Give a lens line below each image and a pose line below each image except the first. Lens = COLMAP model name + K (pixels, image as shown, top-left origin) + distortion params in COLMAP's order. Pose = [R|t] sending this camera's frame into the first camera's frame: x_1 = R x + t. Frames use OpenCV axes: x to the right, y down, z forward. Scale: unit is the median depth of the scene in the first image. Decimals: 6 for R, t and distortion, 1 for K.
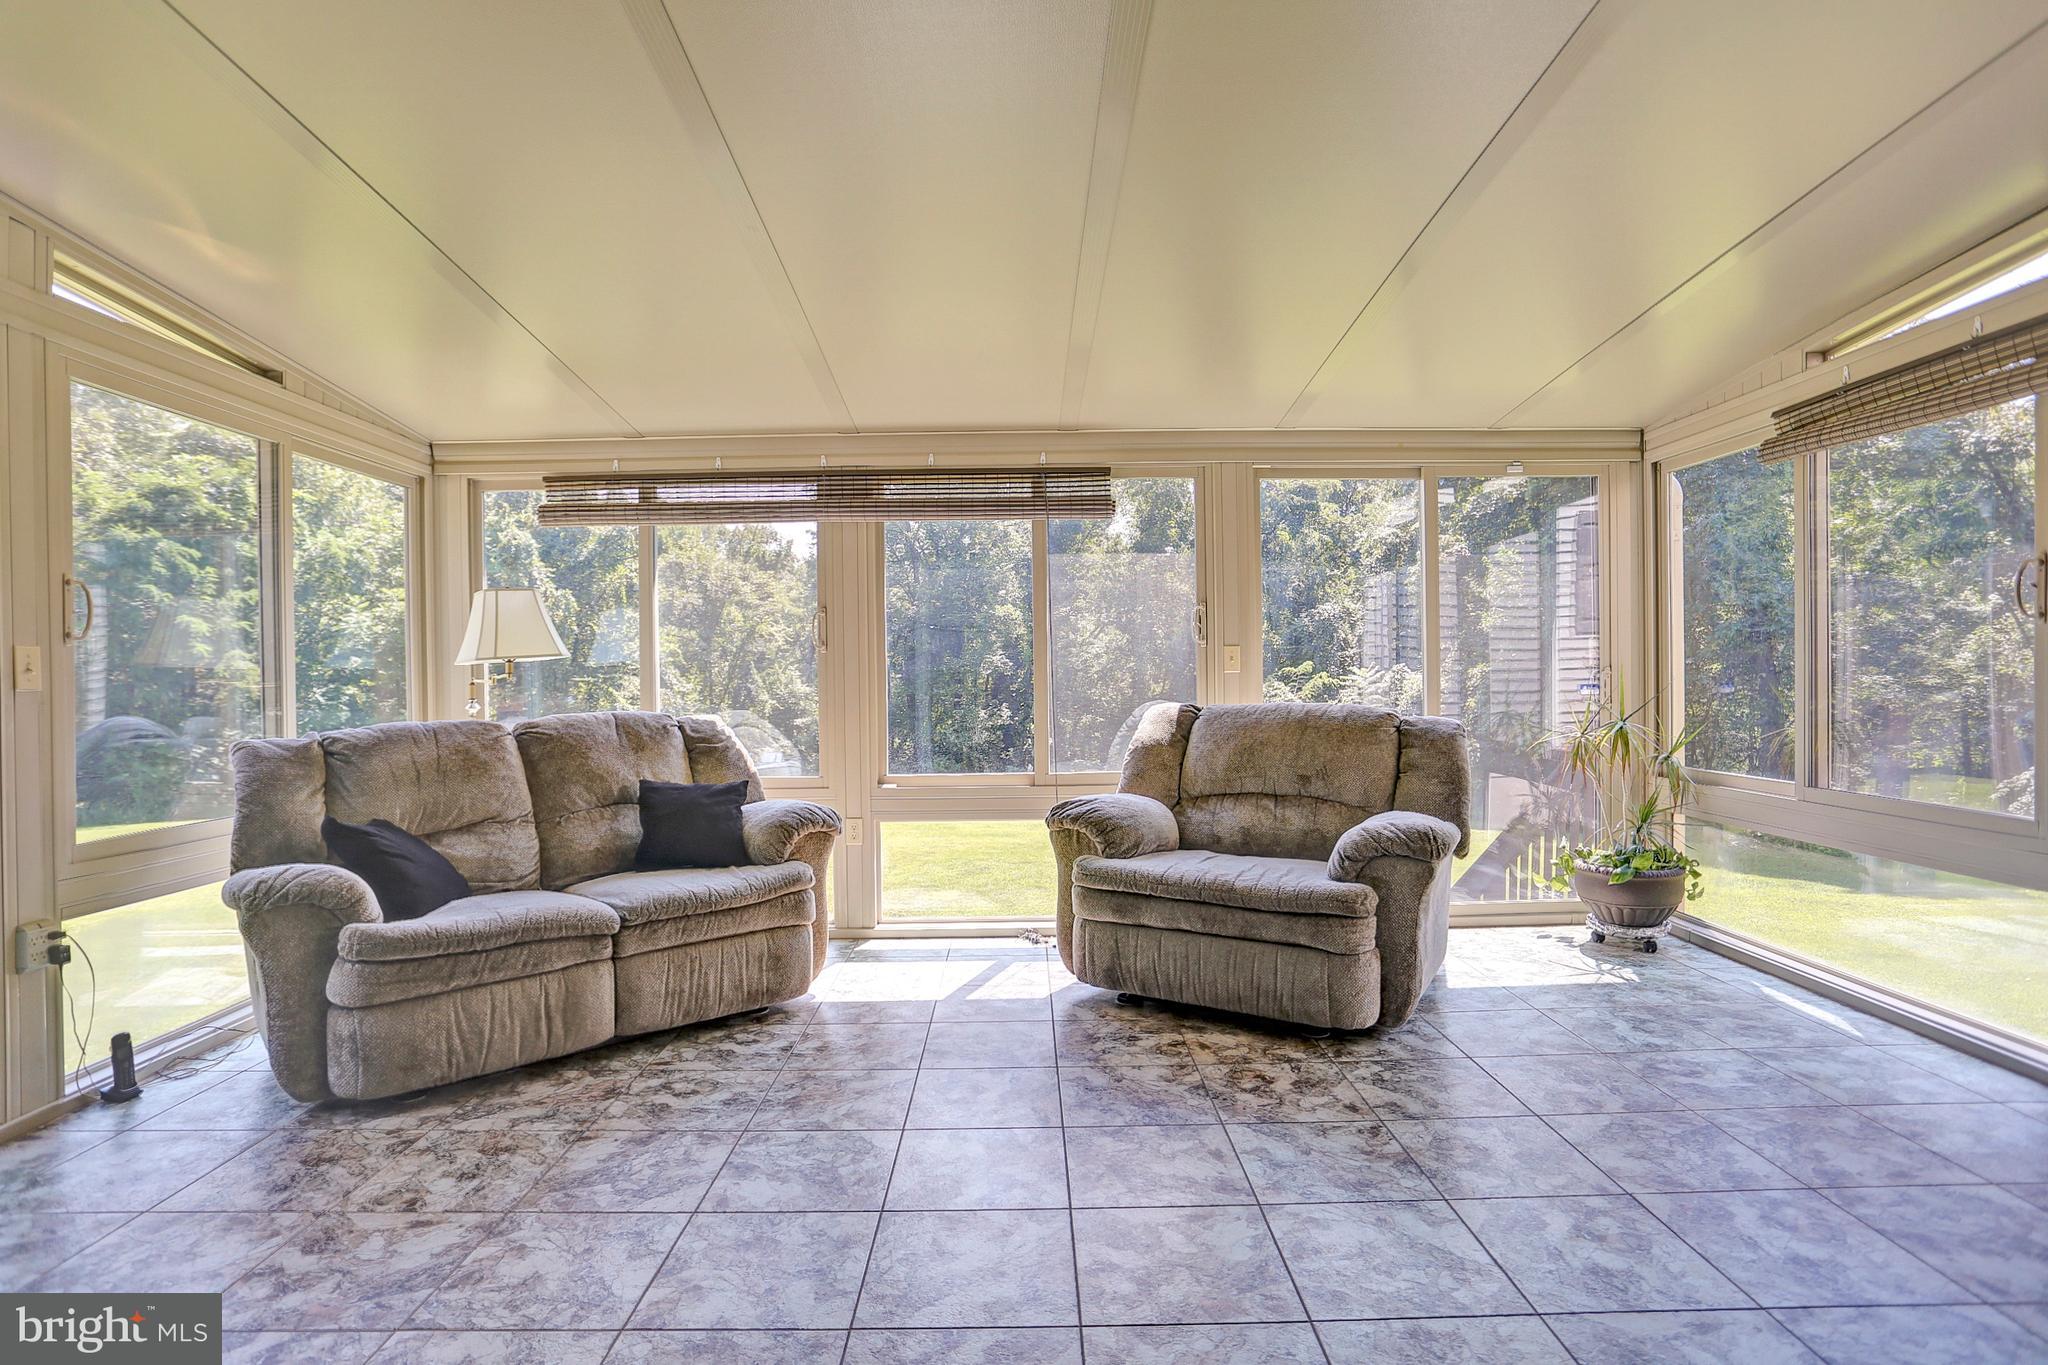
lens RADIAL K [[1037.2, 0, 1015.0], [0, 1037.2, 677.5], [0, 0, 1]] dist [-0.089779, 0.046564]
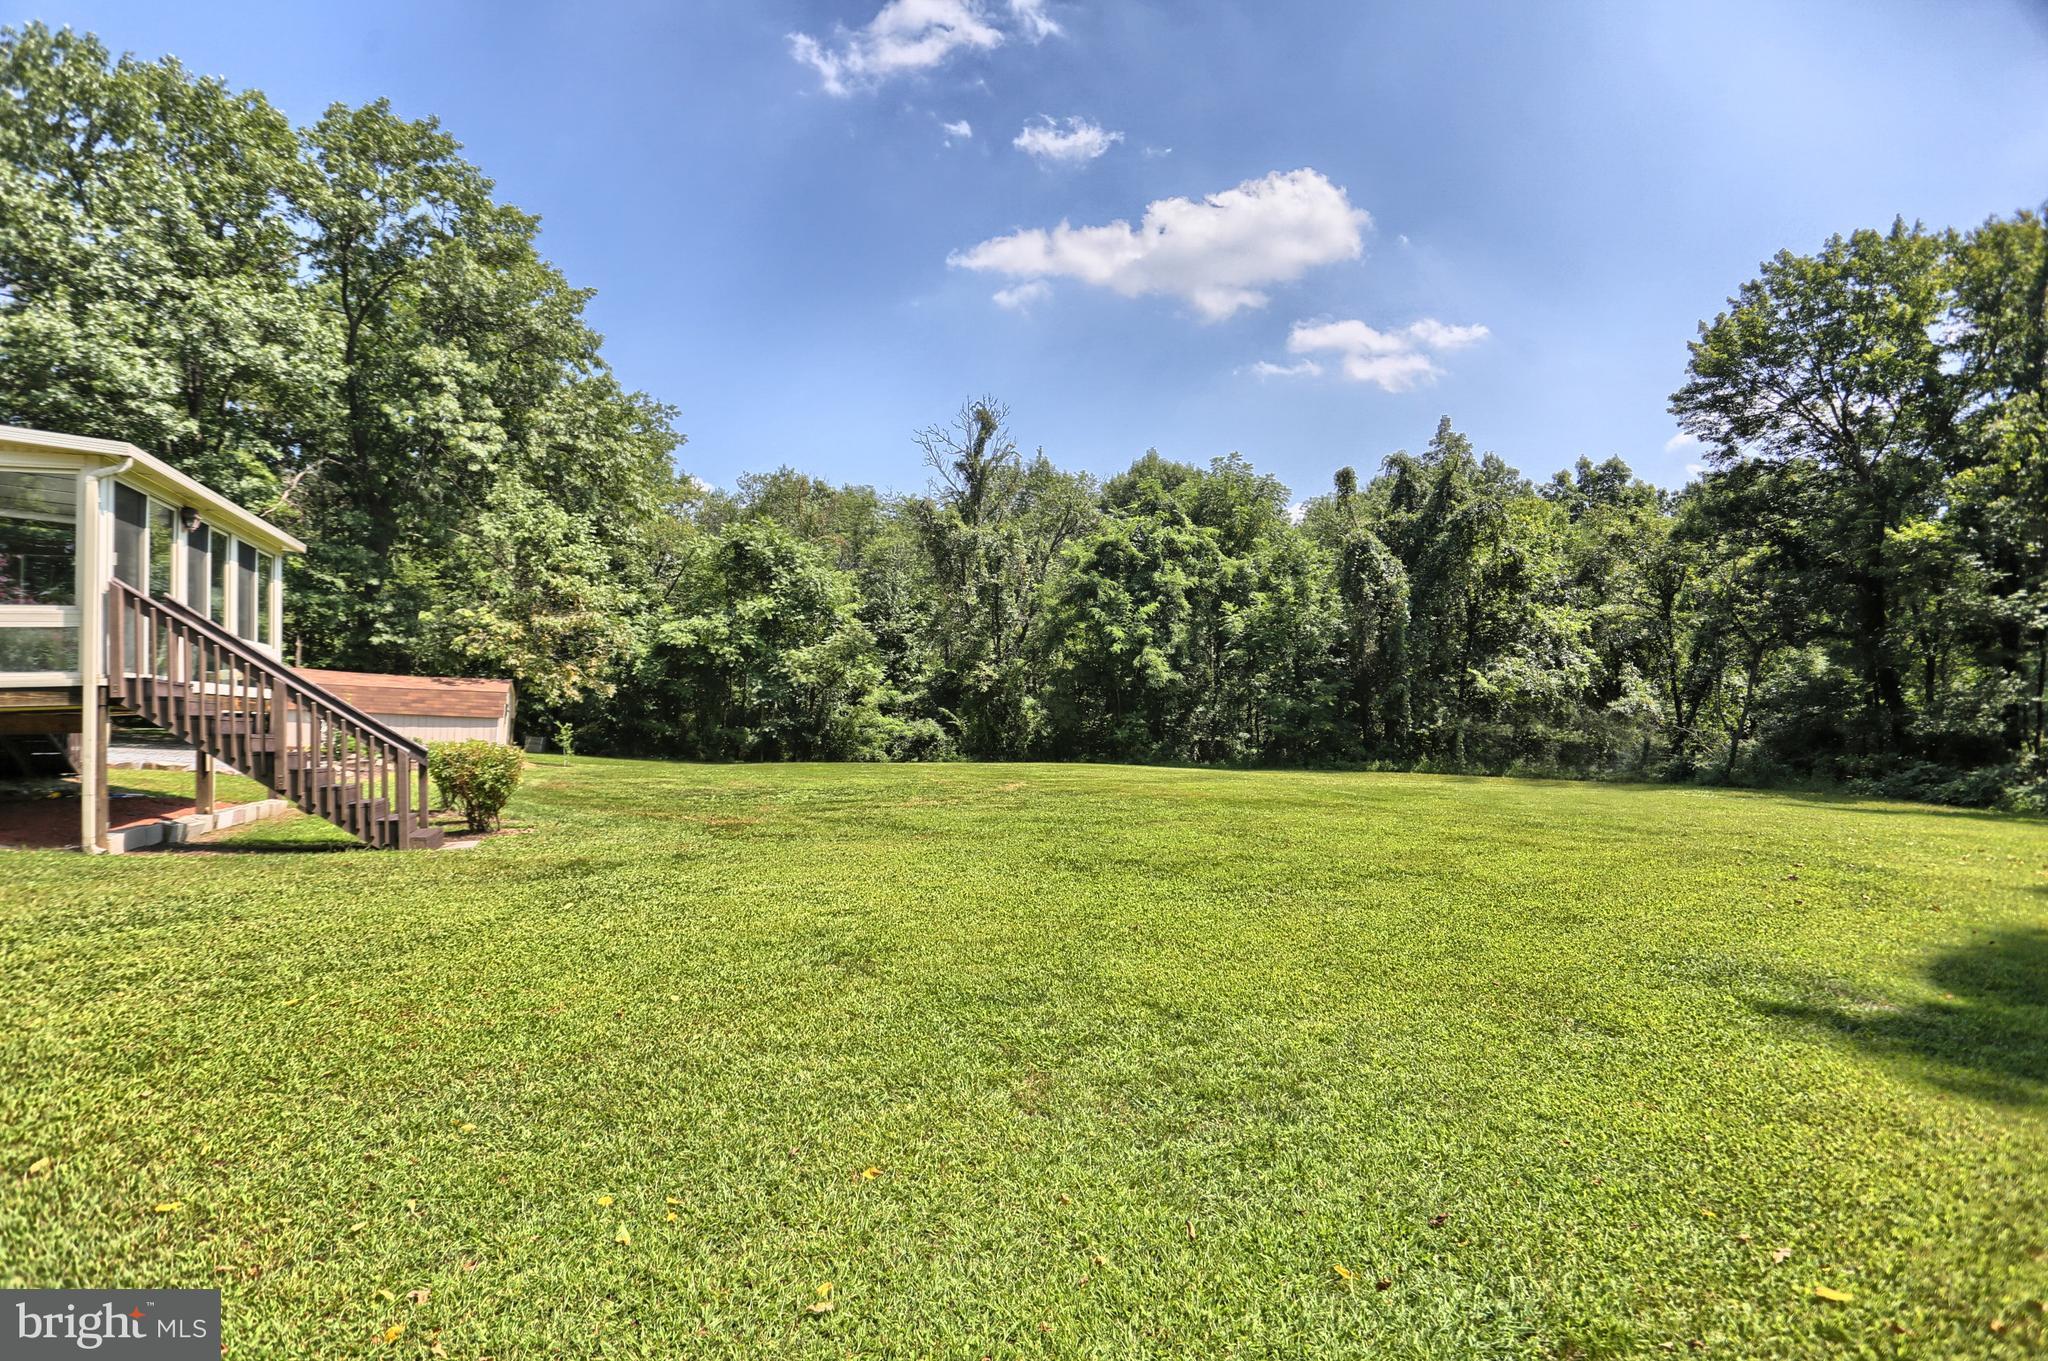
lens RADIAL K [[1037.2, 0, 1015.0], [0, 1037.2, 675.5], [0, 0, 1]] dist [-0.089779, 0.046564]
pose [[0.352356, -0.034874, -0.935216, 0.405671], [0.019206, 0.999364, -0.030030, 0.039353], [0.935669, -0.007381, 0.352802, 0.231935]]
